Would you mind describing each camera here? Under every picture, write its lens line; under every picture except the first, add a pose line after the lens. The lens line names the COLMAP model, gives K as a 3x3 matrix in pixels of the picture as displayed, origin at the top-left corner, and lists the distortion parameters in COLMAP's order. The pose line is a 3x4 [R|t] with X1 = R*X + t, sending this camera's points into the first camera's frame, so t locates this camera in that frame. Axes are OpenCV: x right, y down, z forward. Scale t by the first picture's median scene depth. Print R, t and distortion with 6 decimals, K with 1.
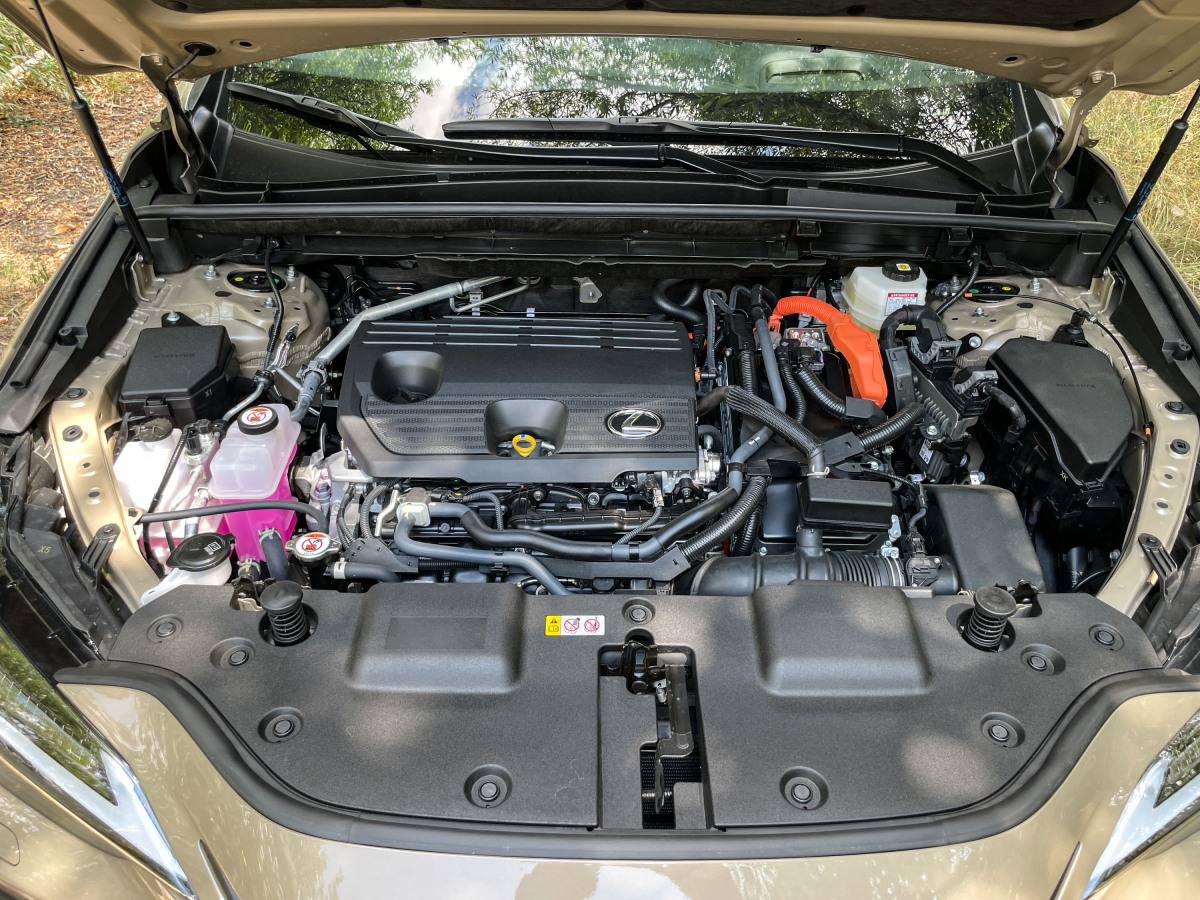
lens RADIAL K [[883.3, 0, 629.2], [0, 883.3, 455.7], [0, 0, 1]] dist [0.077094, -0.102122]
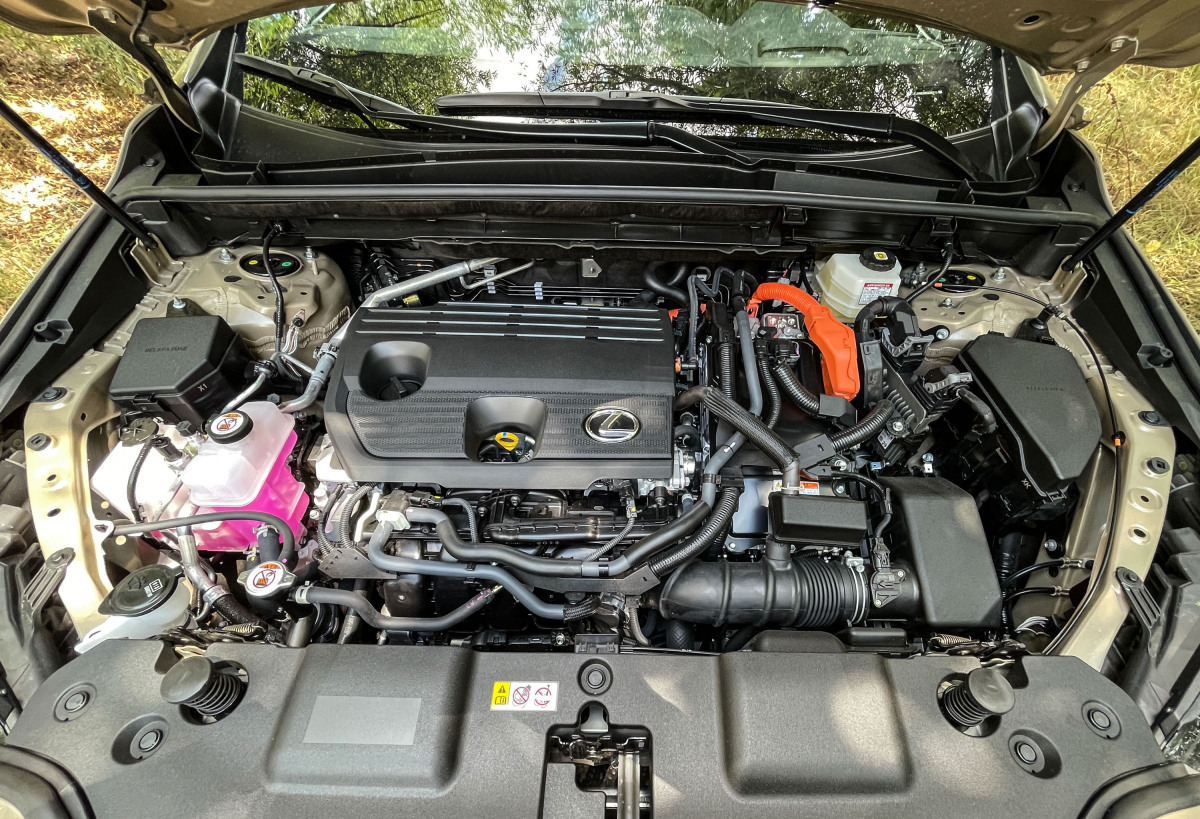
lens RADIAL K [[516.4, 0, 637.9], [0, 516.4, 466.4], [0, 0, 1]] dist [-0.010892, 0.007753]
pose [[0.999598, 0.019831, -0.020255, 0.043524], [-0.014526, 0.971953, 0.234726, -0.116386], [0.024342, -0.234337, 0.971851, 0.371940]]
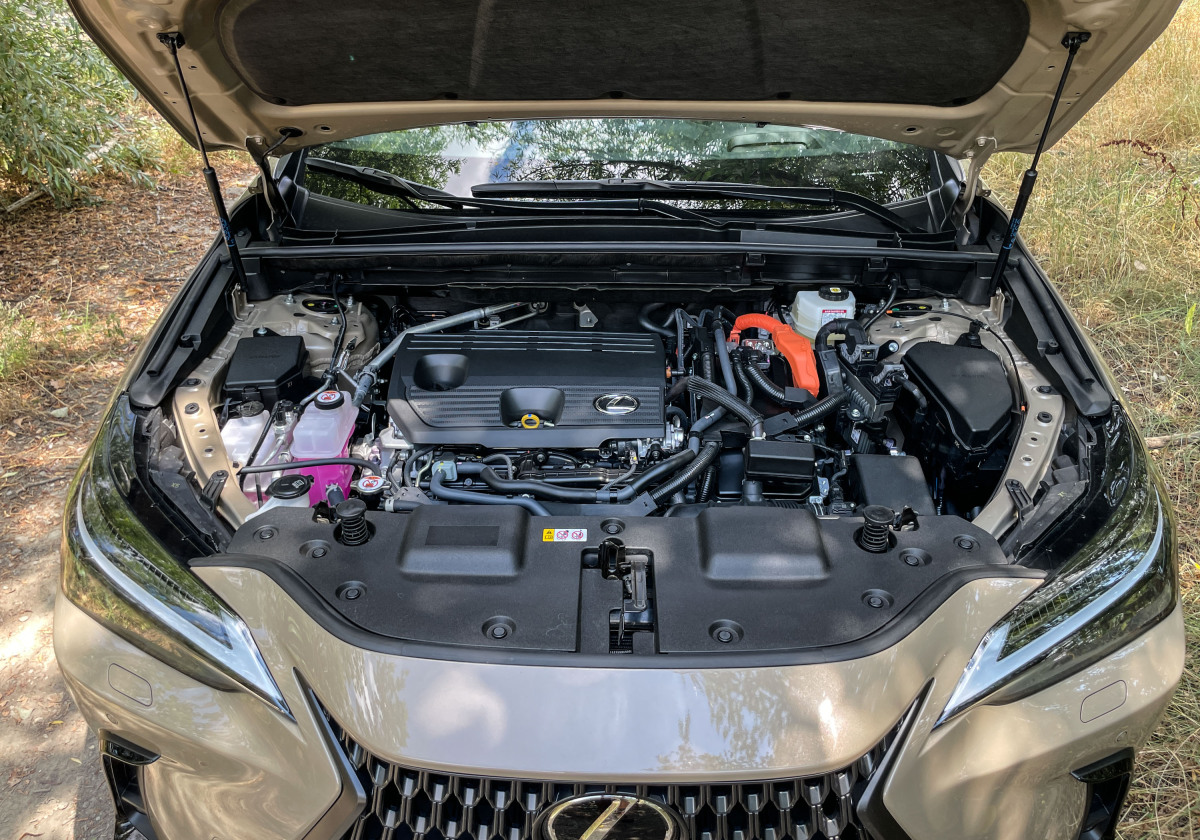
lens RADIAL K [[879.0, 0, 615.1], [0, 879.0, 418.3], [0, 0, 1]] dist [0.095192, -0.171173]
pose [[0.999400, -0.006150, -0.034088, 0.042507], [0.002102, 0.993067, -0.117529, 0.119339], [0.034575, 0.117387, 0.992484, -0.236269]]
